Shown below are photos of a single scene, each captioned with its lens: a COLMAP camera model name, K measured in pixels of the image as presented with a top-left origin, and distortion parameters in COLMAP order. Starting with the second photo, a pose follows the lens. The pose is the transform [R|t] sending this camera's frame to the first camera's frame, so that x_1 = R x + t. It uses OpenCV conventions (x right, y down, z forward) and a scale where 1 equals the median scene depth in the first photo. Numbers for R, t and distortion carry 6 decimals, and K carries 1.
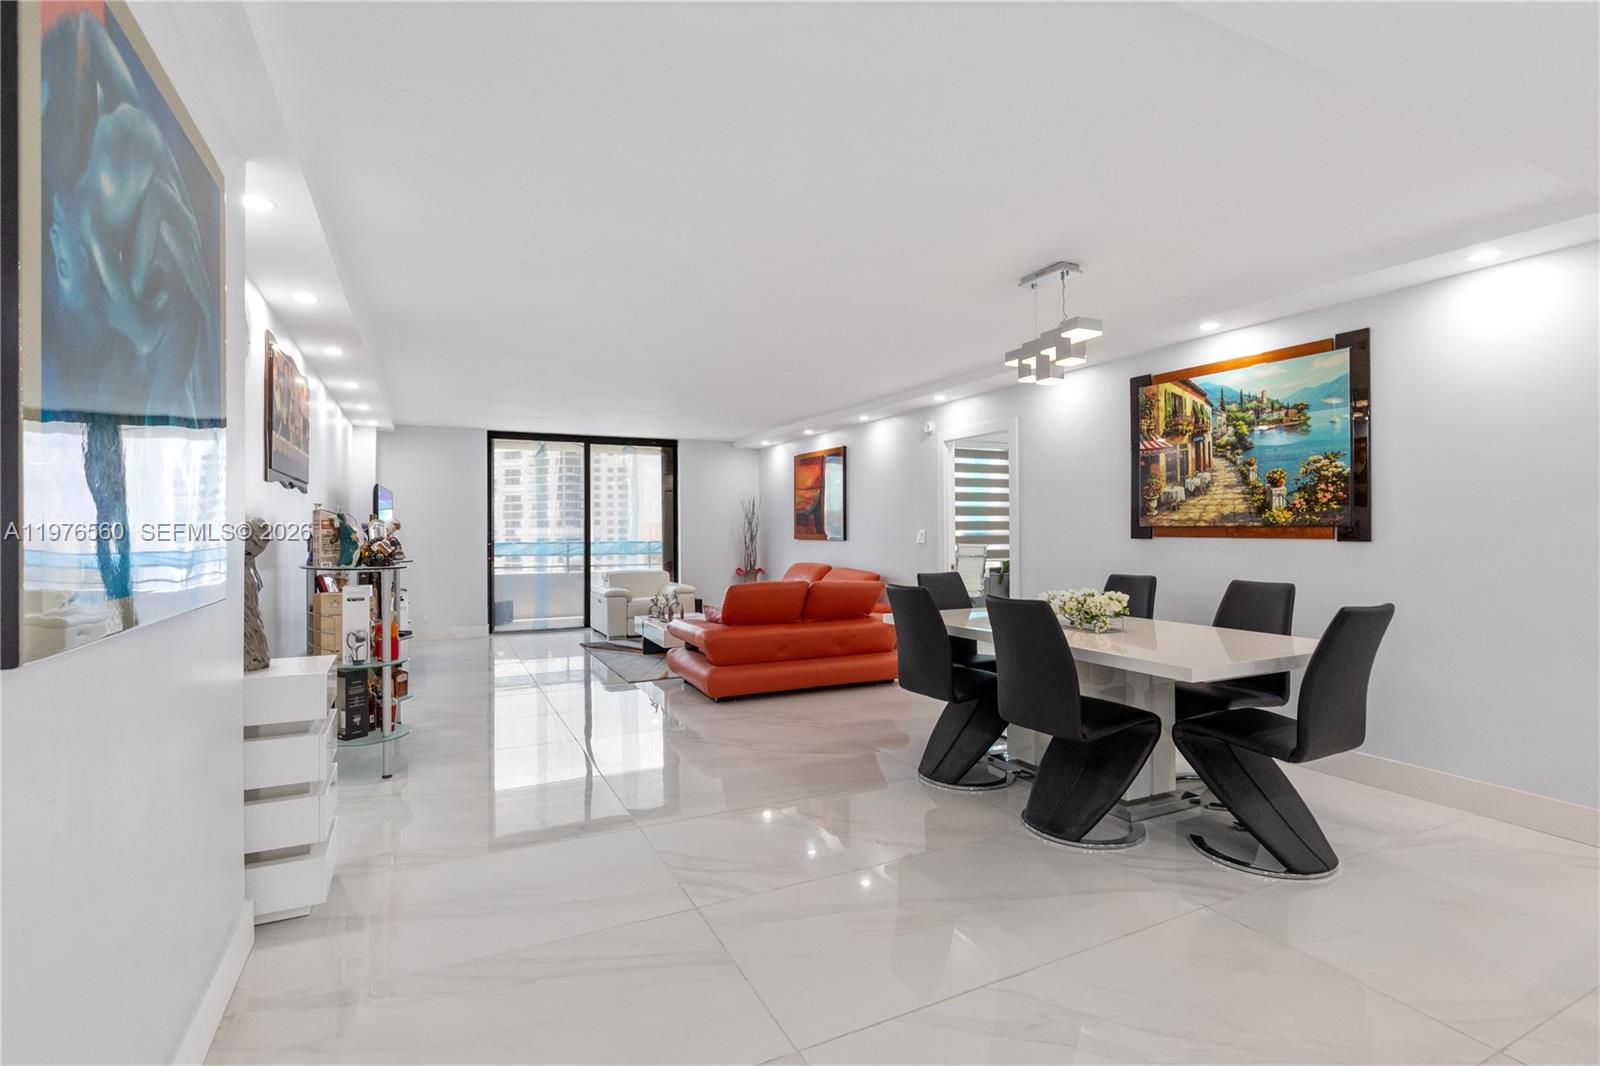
lens RADIAL K [[756.5, 0, 787.8], [0, 756.5, 526.1], [0, 0, 1]] dist [-0.002444, -0.000413]
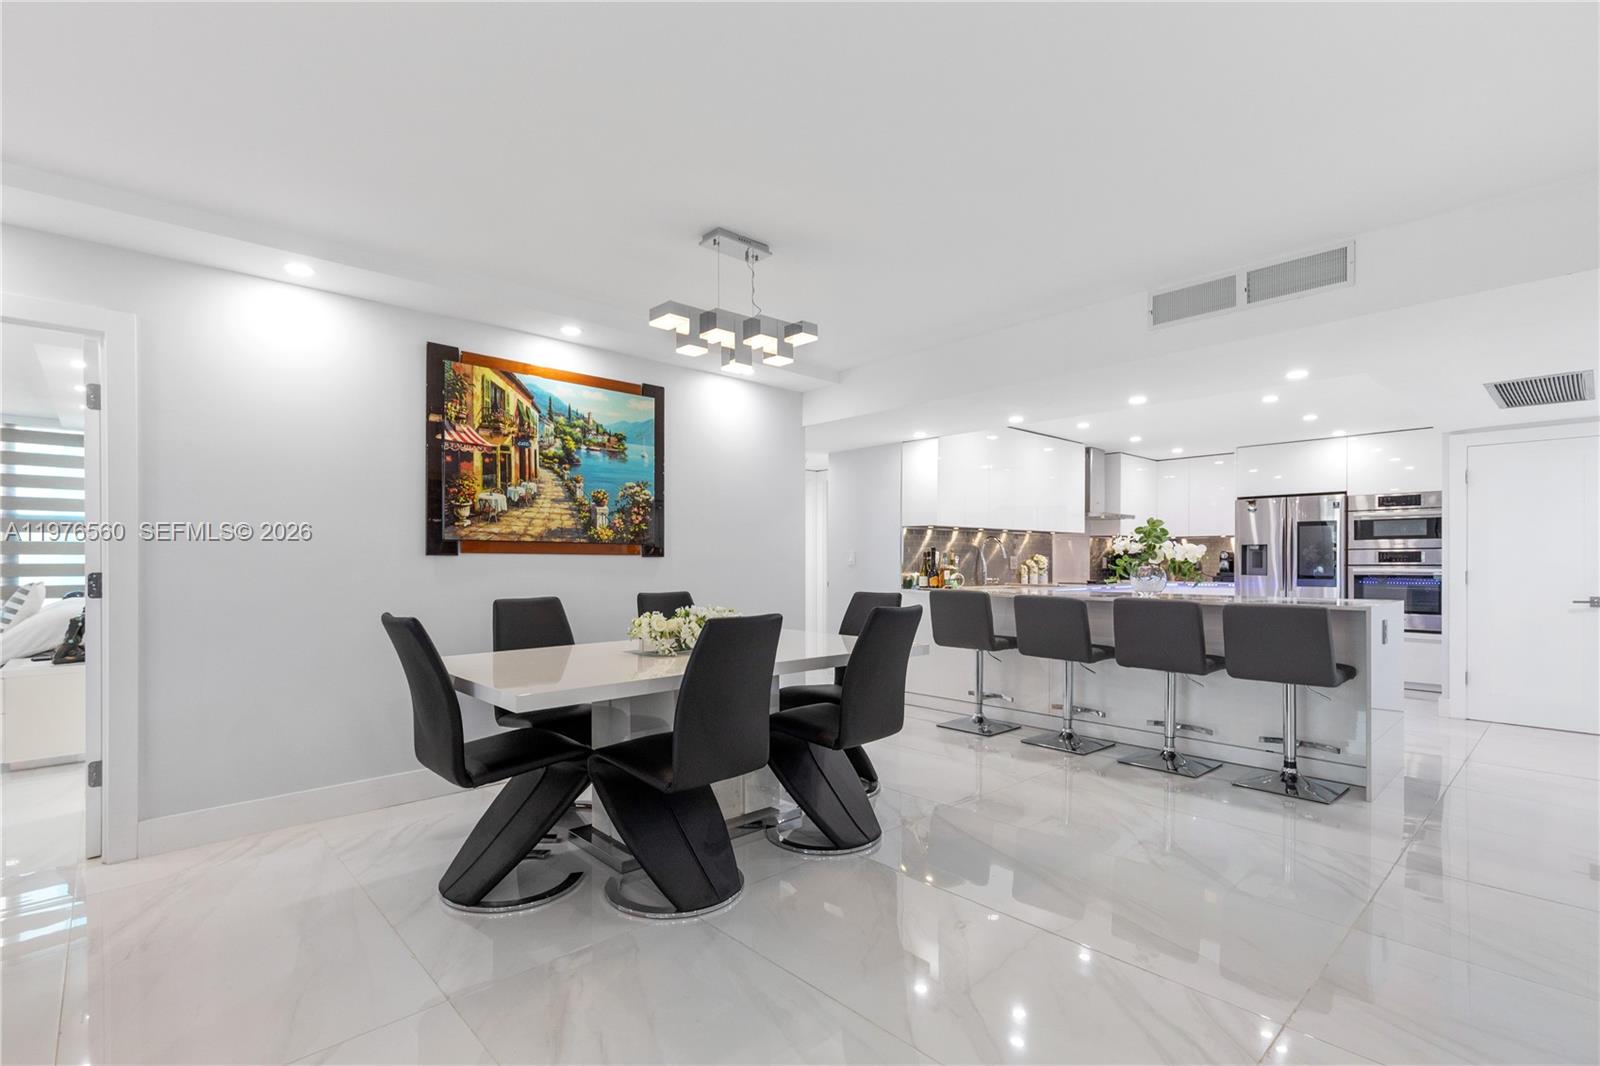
lens RADIAL K [[728.0, 0, 789.1], [0, 728.0, 564.6], [0, 0, 1]] dist [0.009799, -0.002170]
pose [[-0.274376, 0.000706, 0.961622, -0.206994], [-0.002771, 0.999995, -0.001525, 0.015727], [-0.961618, -0.003083, -0.274373, 0.512350]]
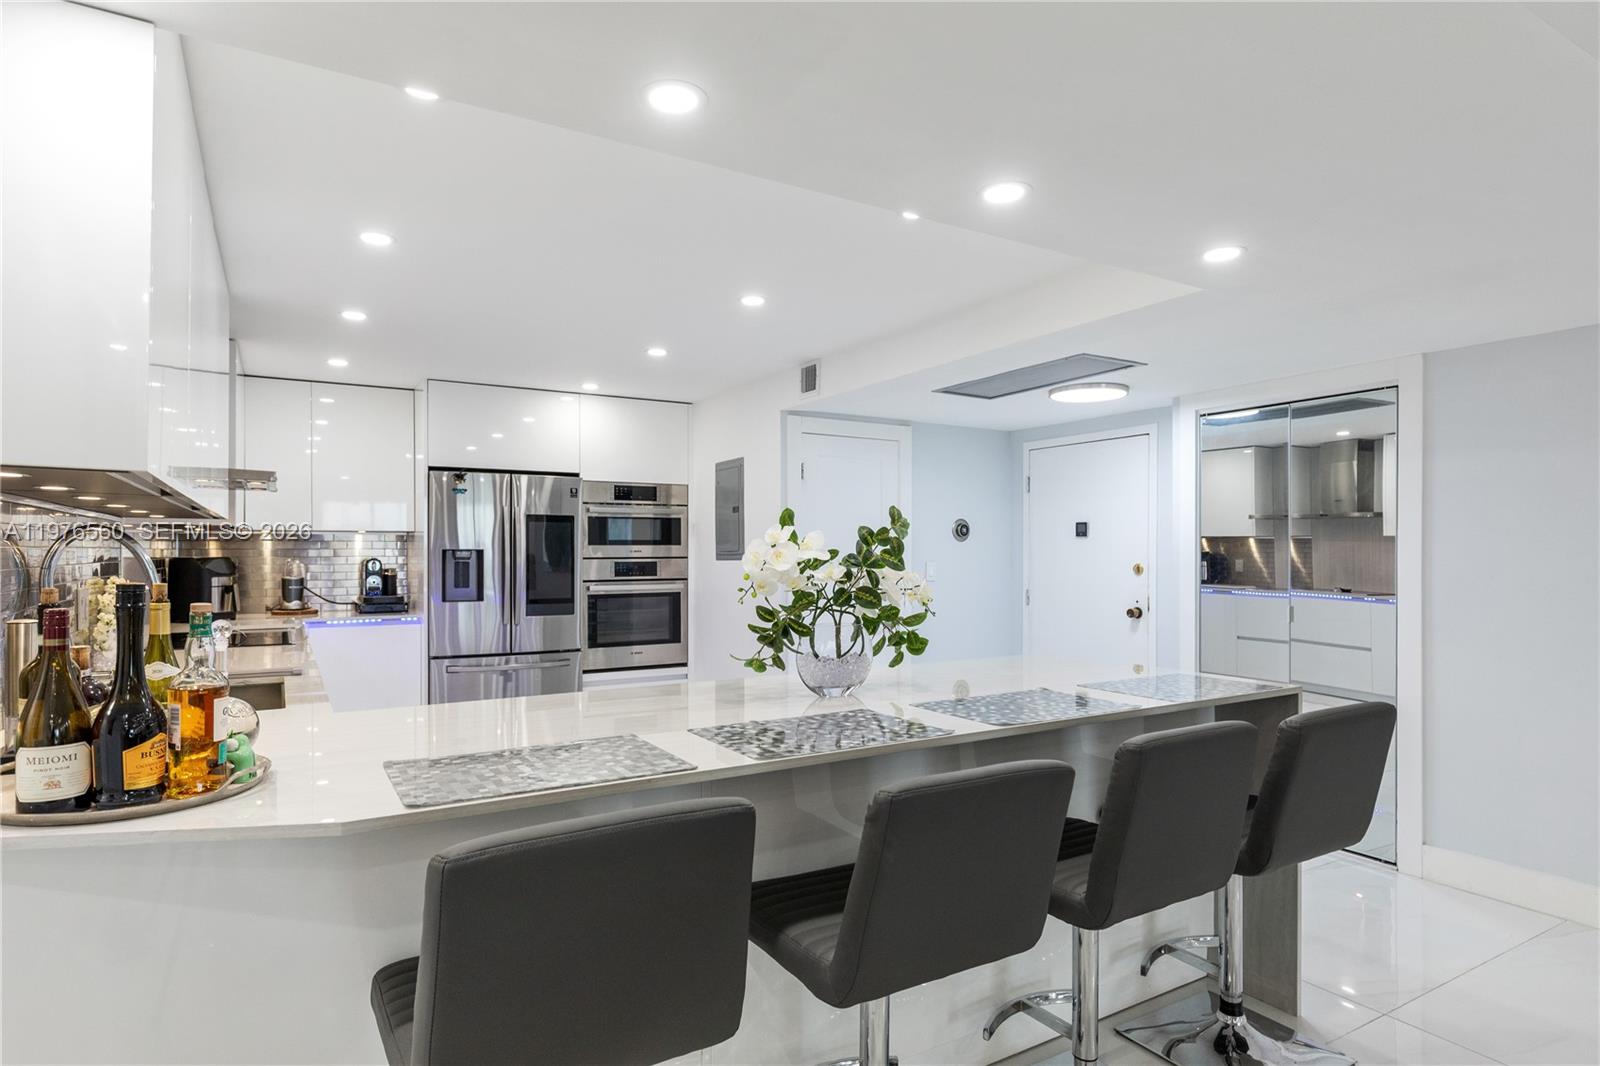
lens RADIAL K [[883.3, 0, 790.6], [0, 883.3, 554.8], [0, 0, 1]] dist [0.018825, -0.000565]
pose [[-0.996938, 0.004644, -0.078063, 0.304845], [0.004531, 0.999988, 0.001621, -0.007564], [0.078070, 0.001262, -0.996947, 0.373974]]
